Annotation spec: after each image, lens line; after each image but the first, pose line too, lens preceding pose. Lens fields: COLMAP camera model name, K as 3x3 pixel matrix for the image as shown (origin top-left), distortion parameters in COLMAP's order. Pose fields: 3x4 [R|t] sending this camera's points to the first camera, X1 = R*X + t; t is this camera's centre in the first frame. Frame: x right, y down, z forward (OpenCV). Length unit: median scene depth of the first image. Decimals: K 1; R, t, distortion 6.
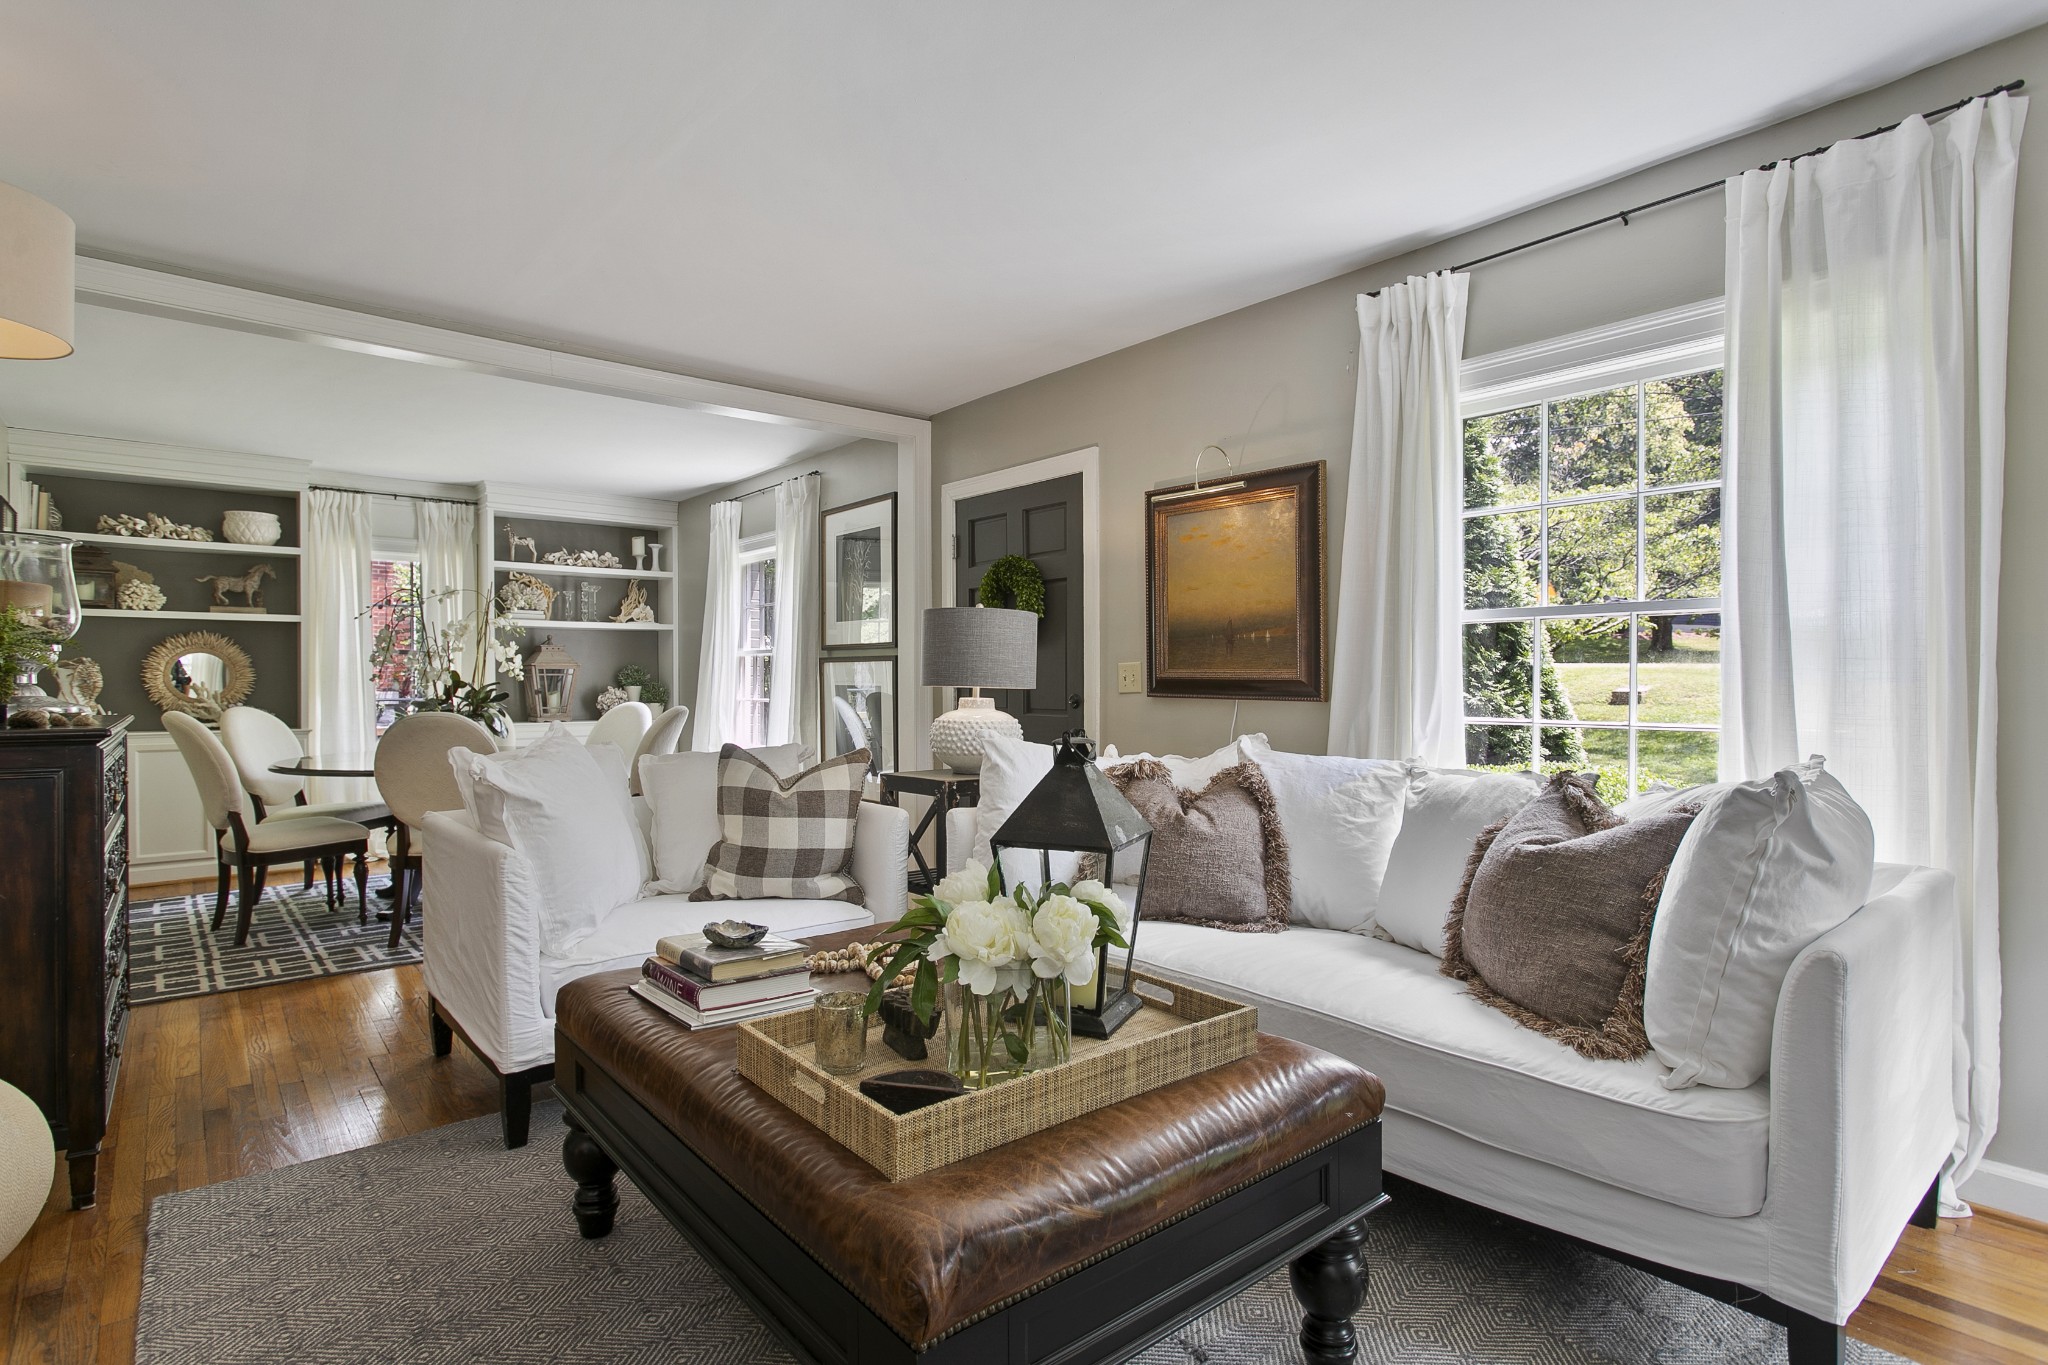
lens RADIAL K [[1036.1, 0, 1032.3], [0, 1036.1, 688.1], [0, 0, 1]] dist [0.000502, 0.002062]
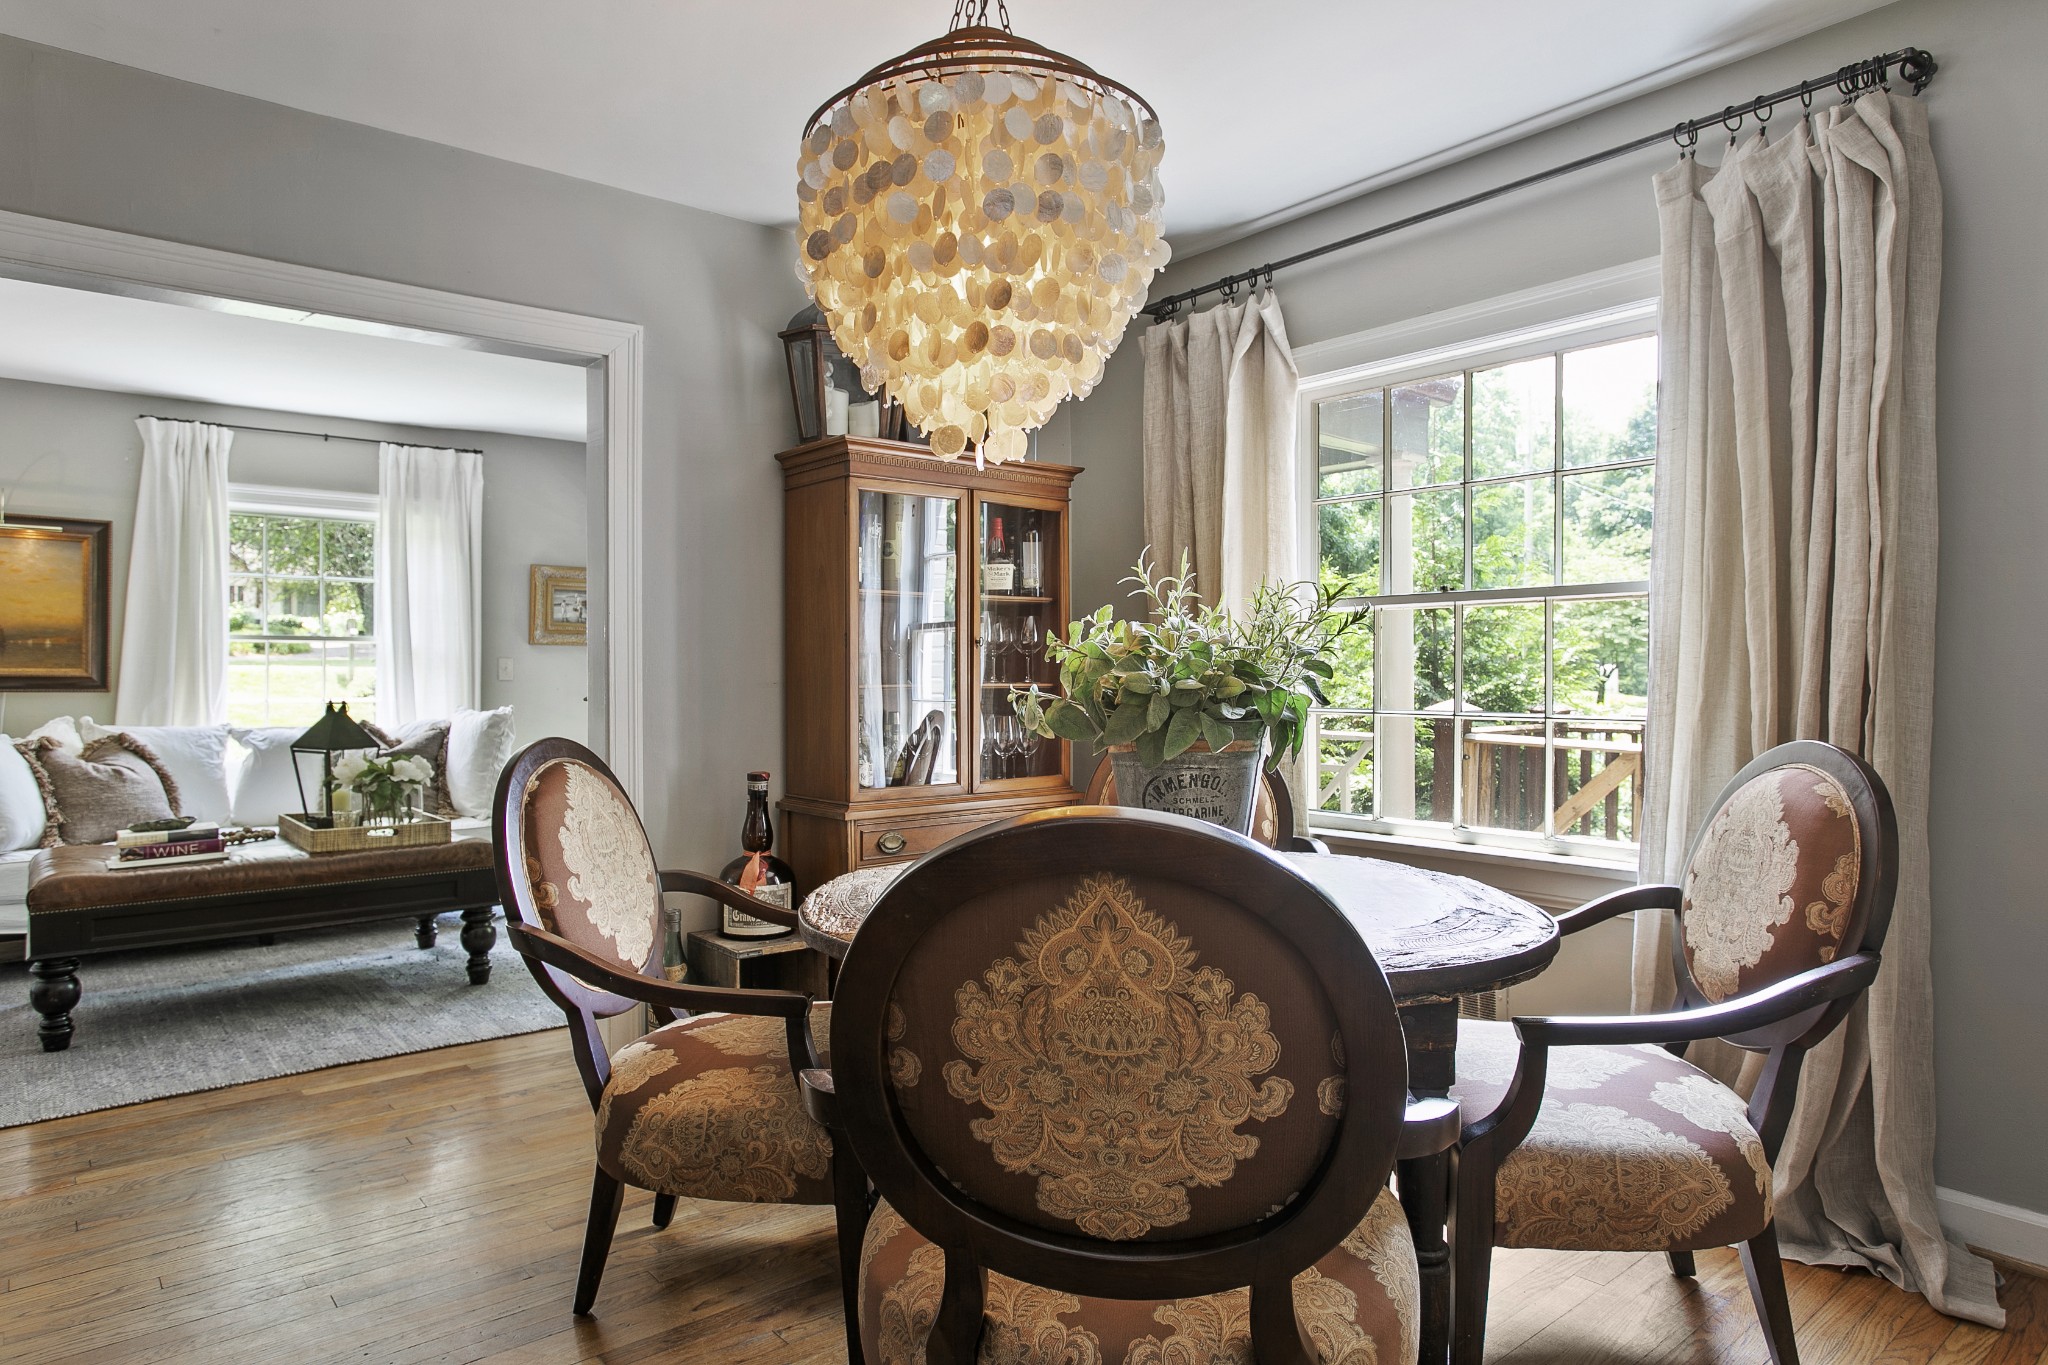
lens RADIAL K [[1277.3, 0, 1015.0], [0, 1277.3, 690.6], [0, 0, 1]] dist [-0.005896, 0.003238]
pose [[0.021780, -0.009022, 0.999722, -1.551039], [0.007292, 0.999934, 0.008865, 0.004982], [-0.999736, 0.007097, 0.021845, -0.287807]]
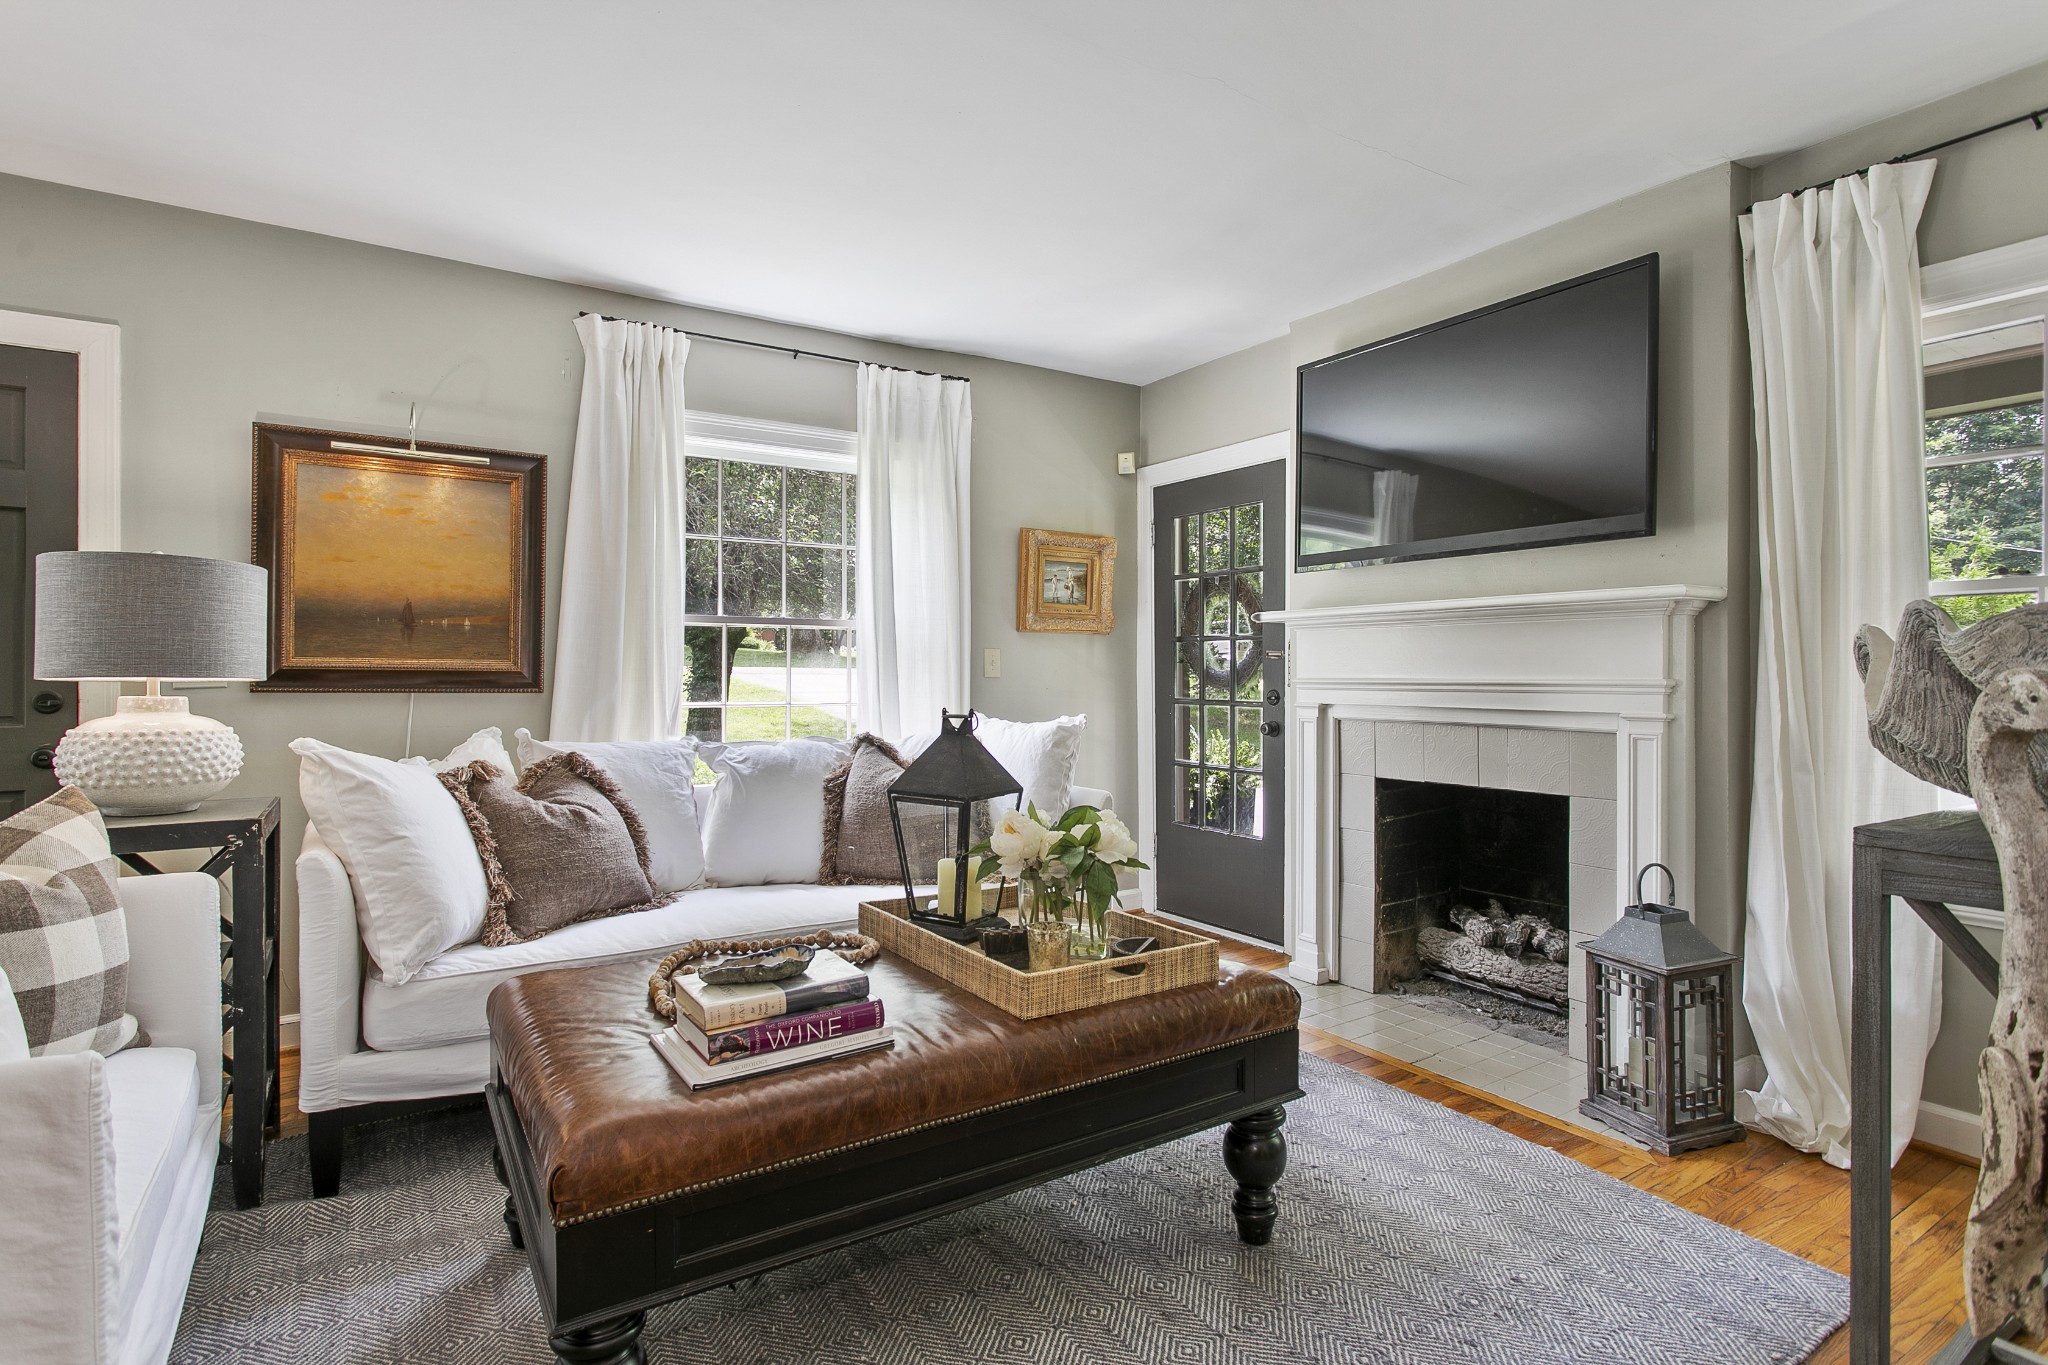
lens RADIAL K [[1036.1, 0, 980.6], [0, 1036.1, 686.2], [0, 0, 1]] dist [0.000502, 0.002062]
pose [[0.143724, -0.008035, 0.989585, -0.724320], [0.005440, 0.999958, 0.007330, 0.001631], [-0.989603, 0.004329, 0.143762, 0.469693]]
